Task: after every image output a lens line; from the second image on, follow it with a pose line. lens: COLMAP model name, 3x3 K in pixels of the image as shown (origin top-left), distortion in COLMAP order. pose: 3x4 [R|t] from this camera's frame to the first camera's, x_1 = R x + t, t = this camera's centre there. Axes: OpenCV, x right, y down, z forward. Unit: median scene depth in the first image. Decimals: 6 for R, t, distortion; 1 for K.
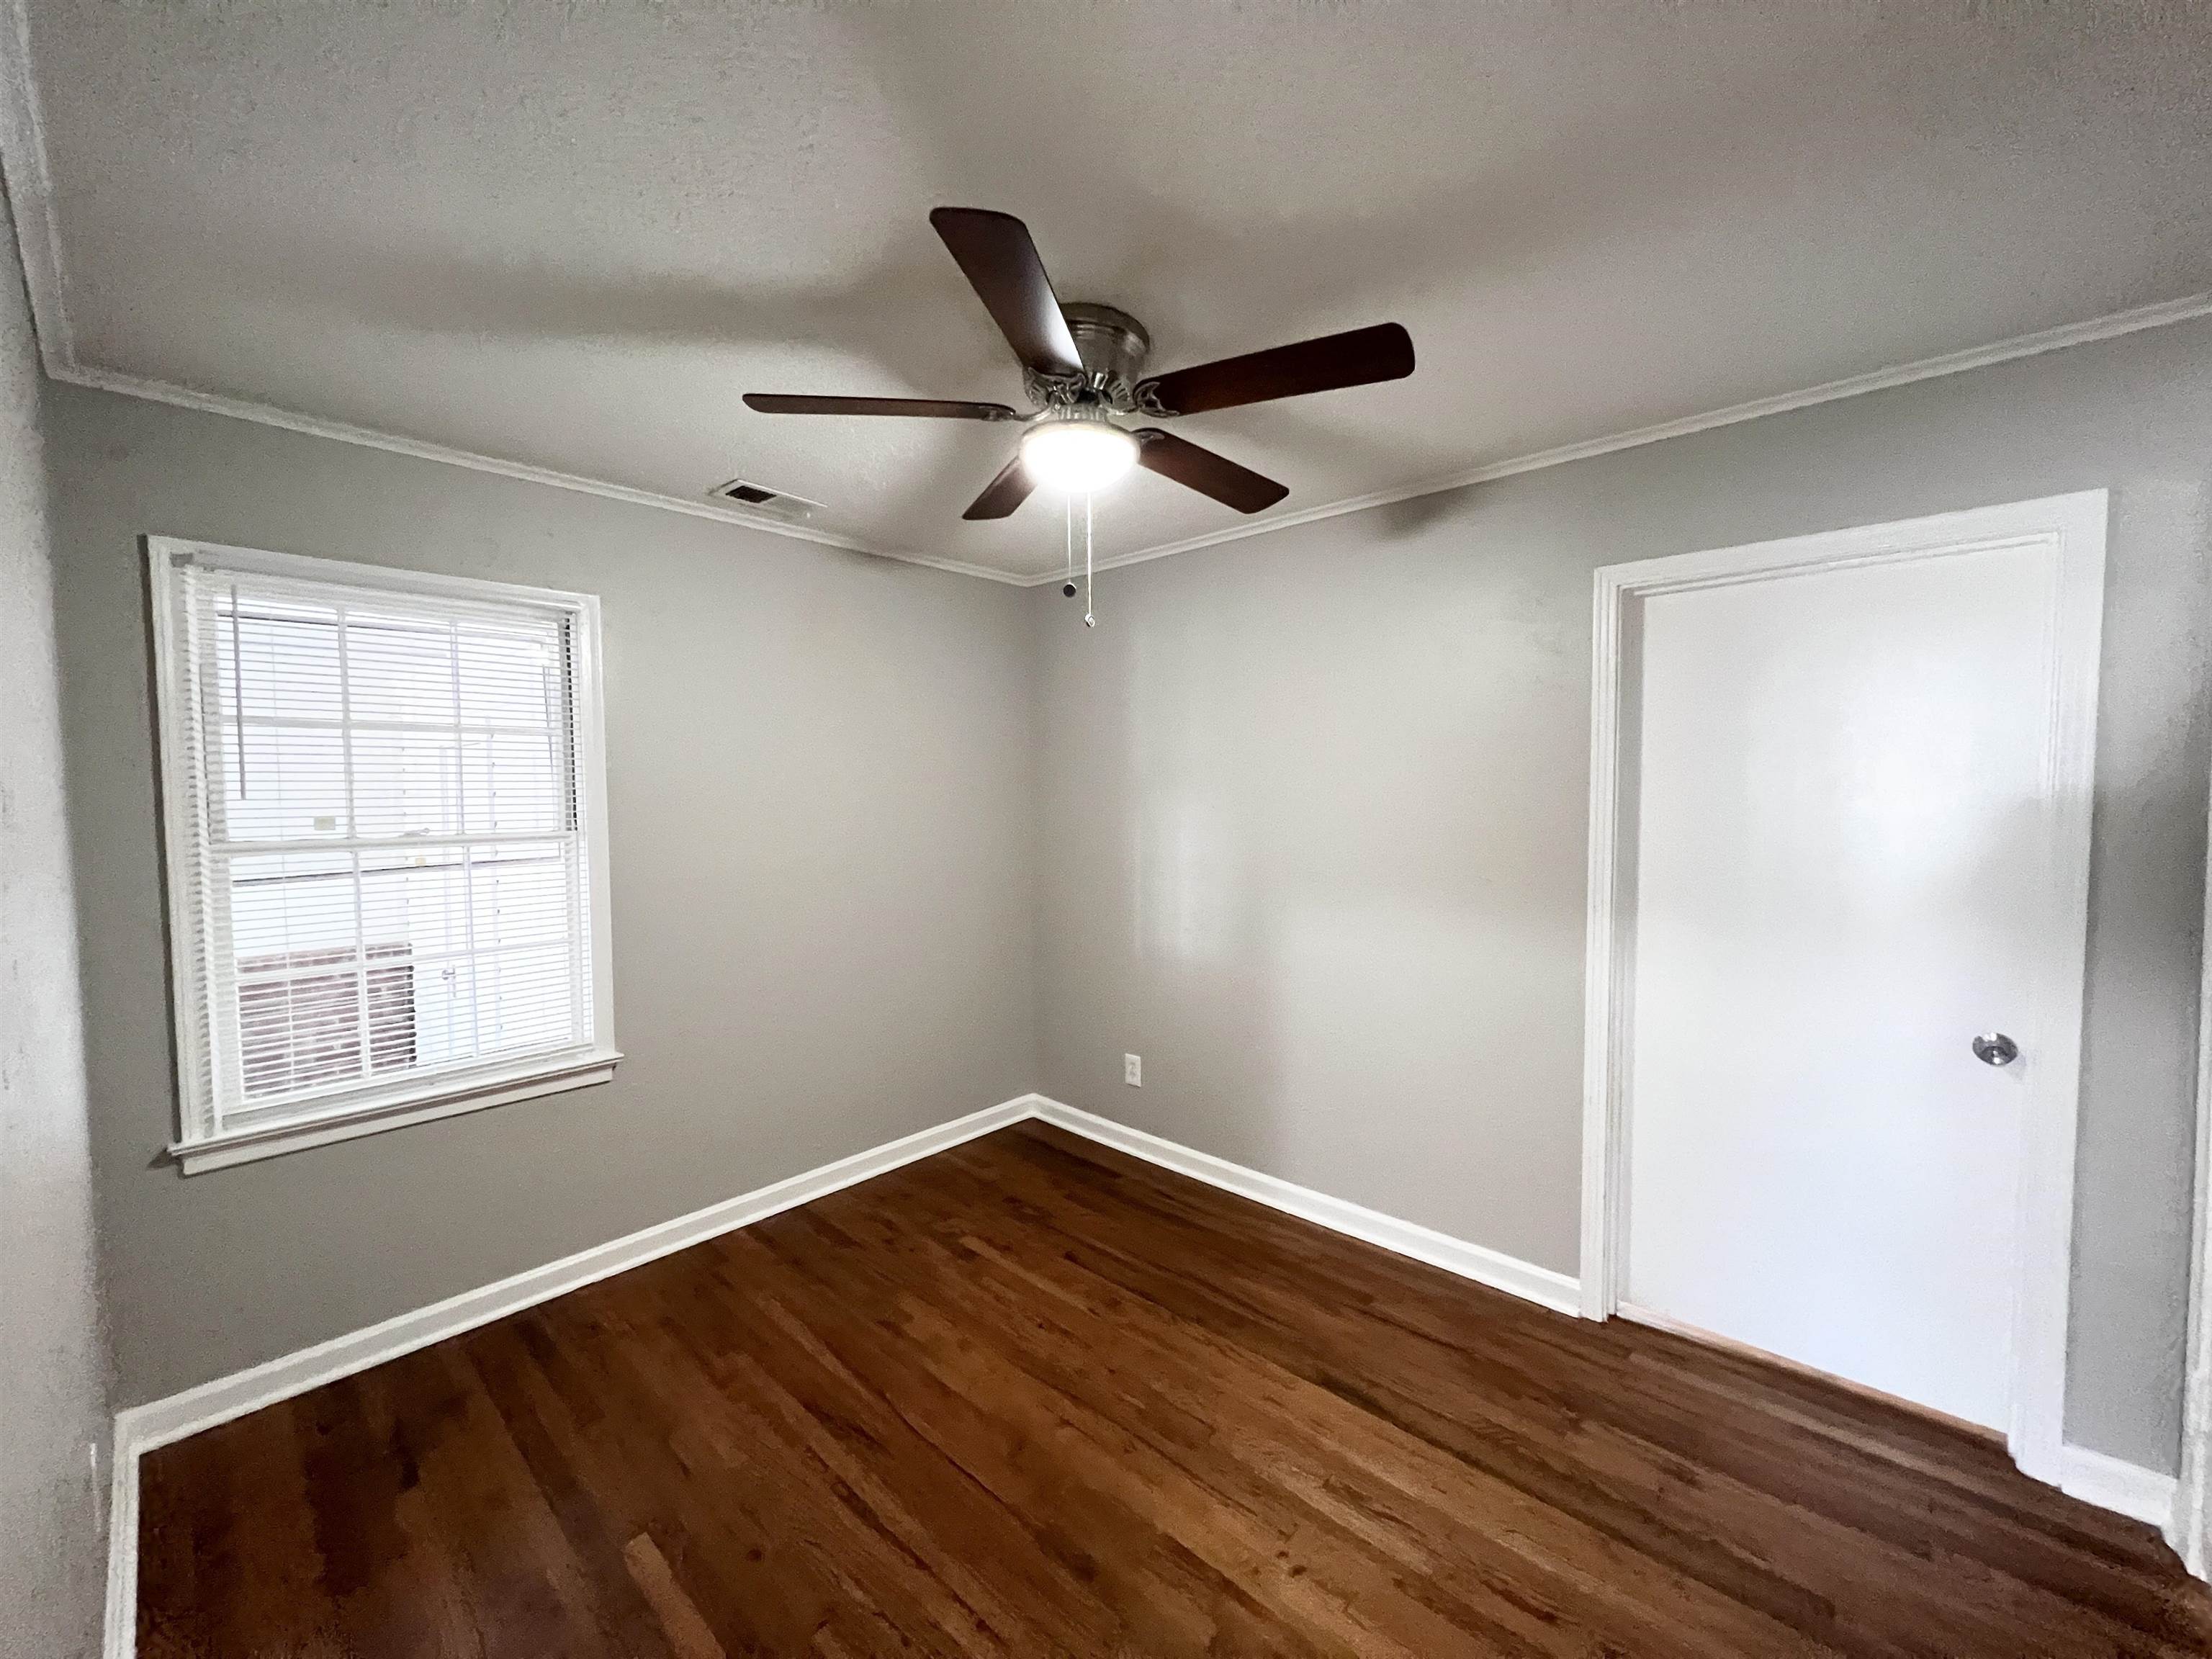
lens RADIAL K [[884.7, 0, 1106.0], [0, 884.7, 829.5], [0, 0, 1]] dist [-0.001582, -0.000088]
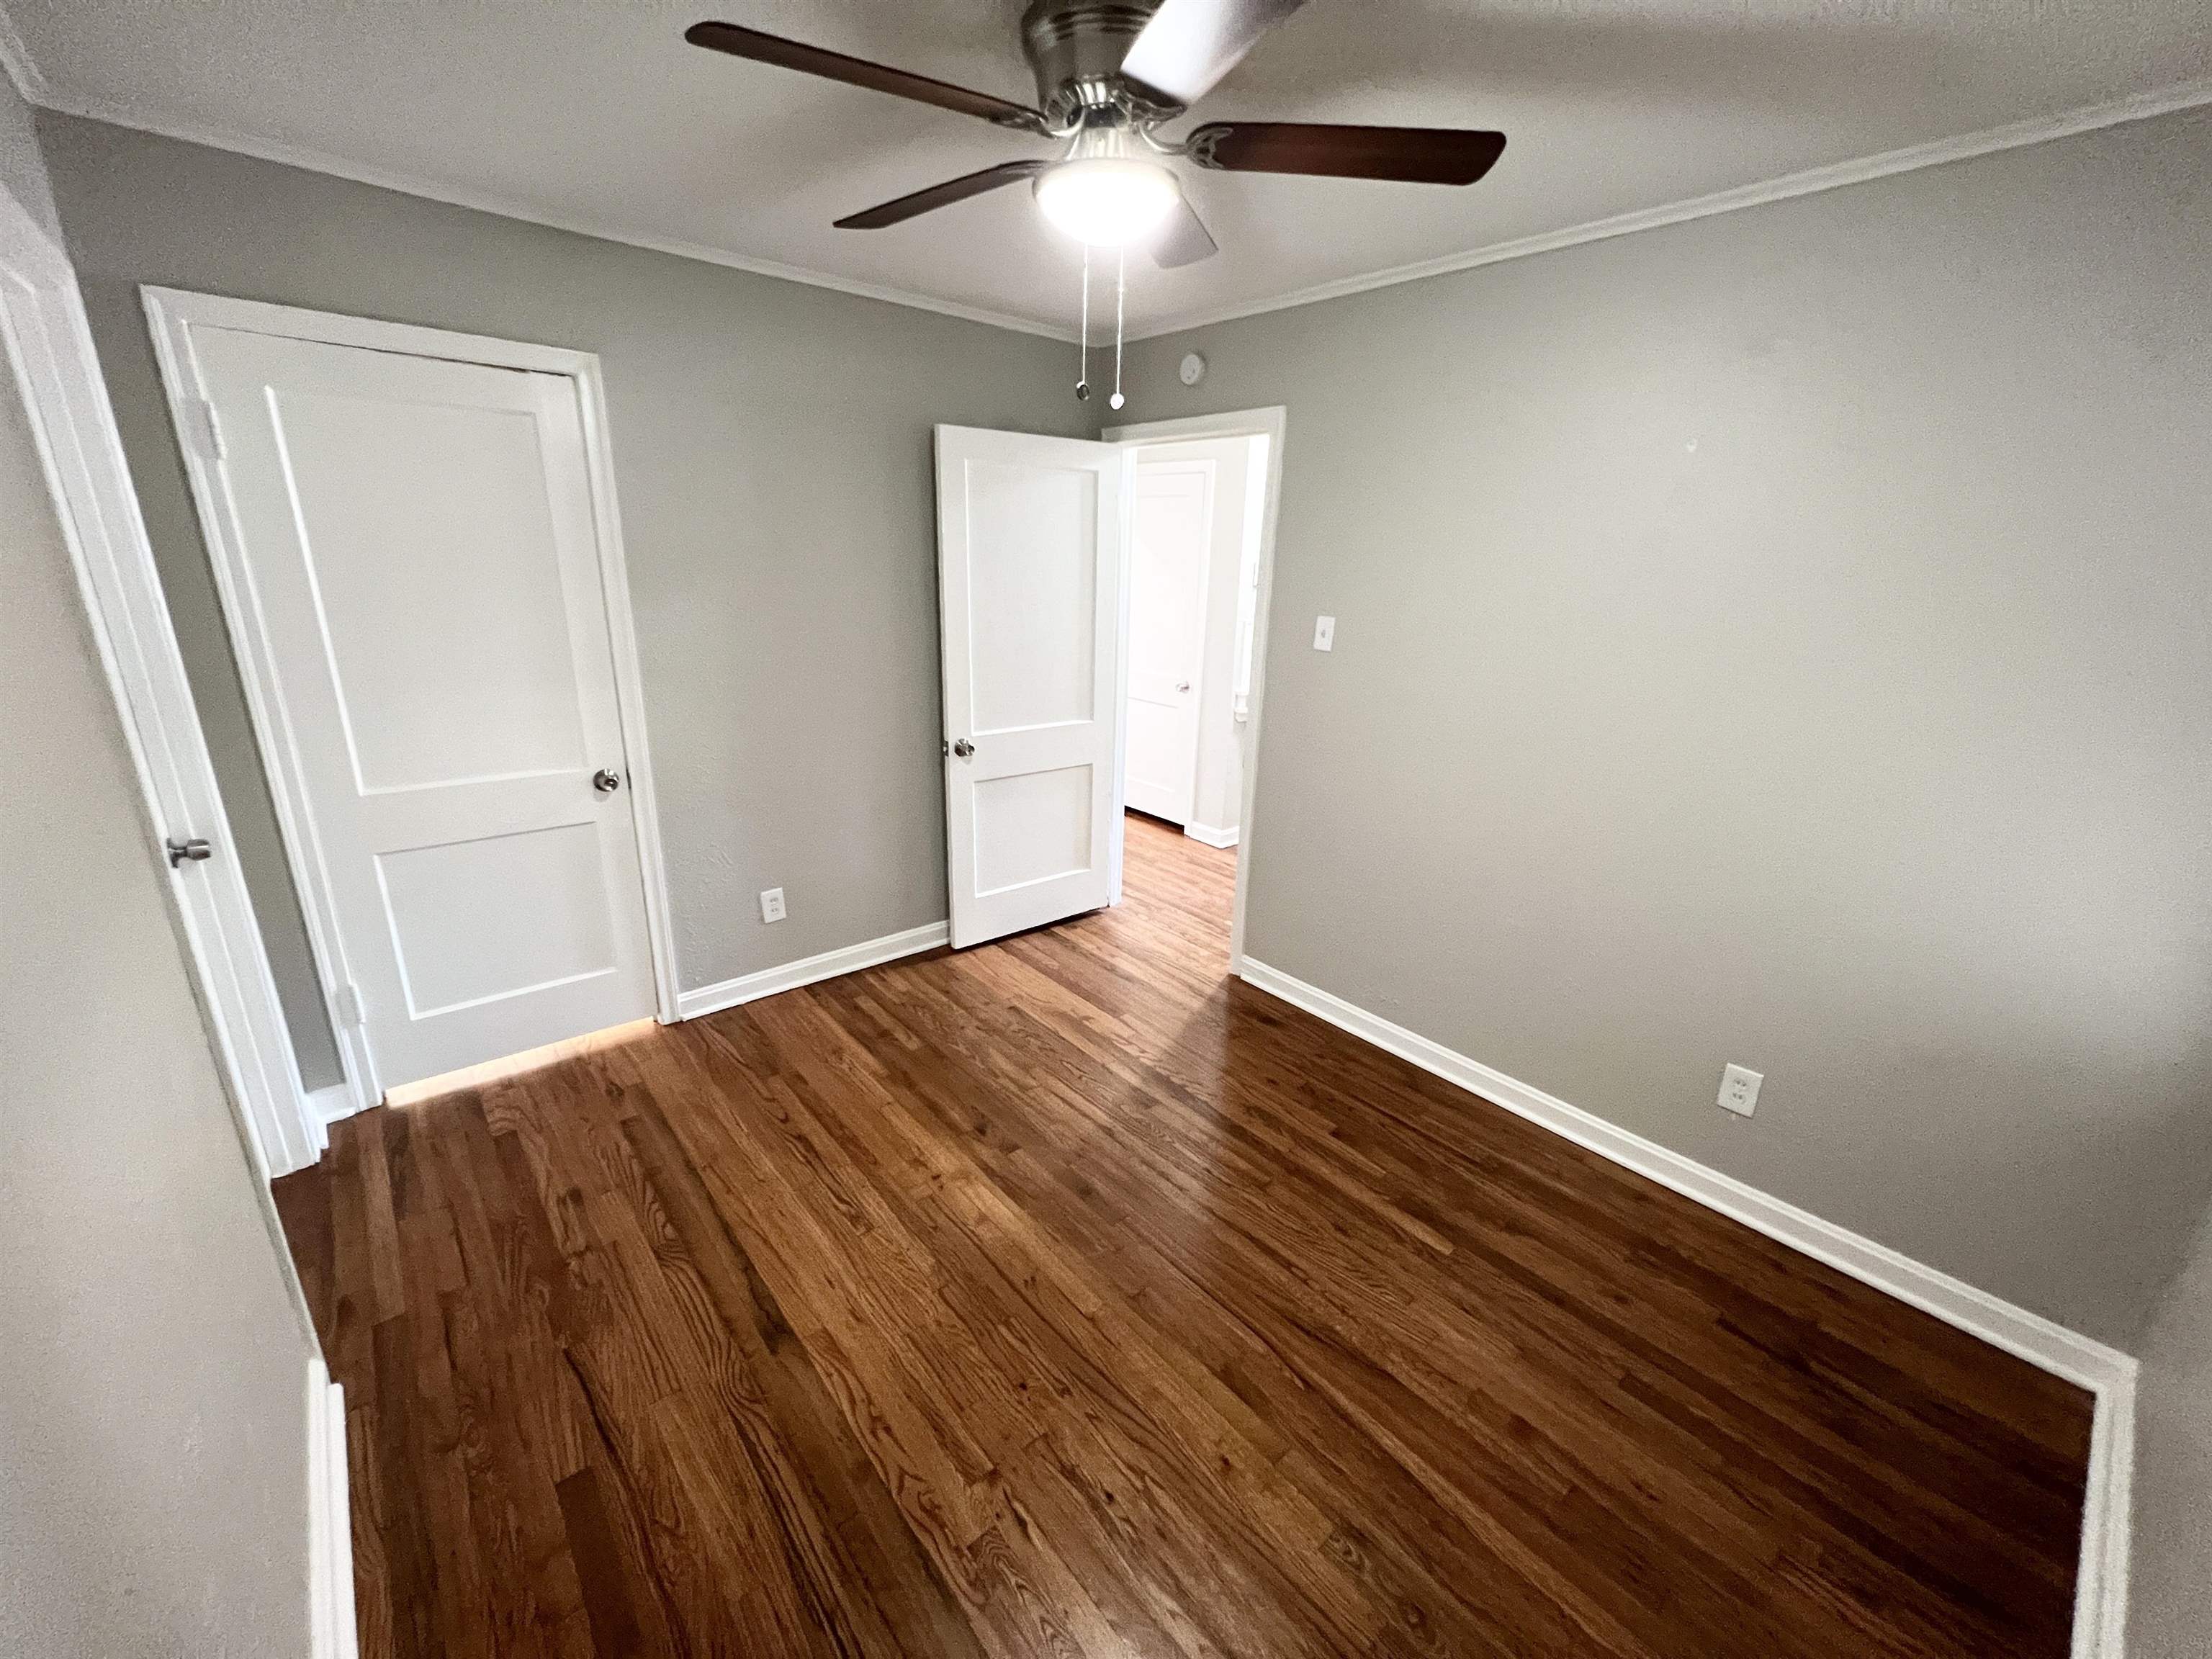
lens RADIAL K [[884.7, 0, 1106.0], [0, 884.7, 829.5], [0, 0, 1]] dist [-0.001582, -0.000088]
pose [[-0.992780, -0.058587, 0.104664, -0.136552], [-0.018732, 0.937619, 0.347161, -0.140283], [-0.118474, 0.342694, -0.931947, 1.768857]]
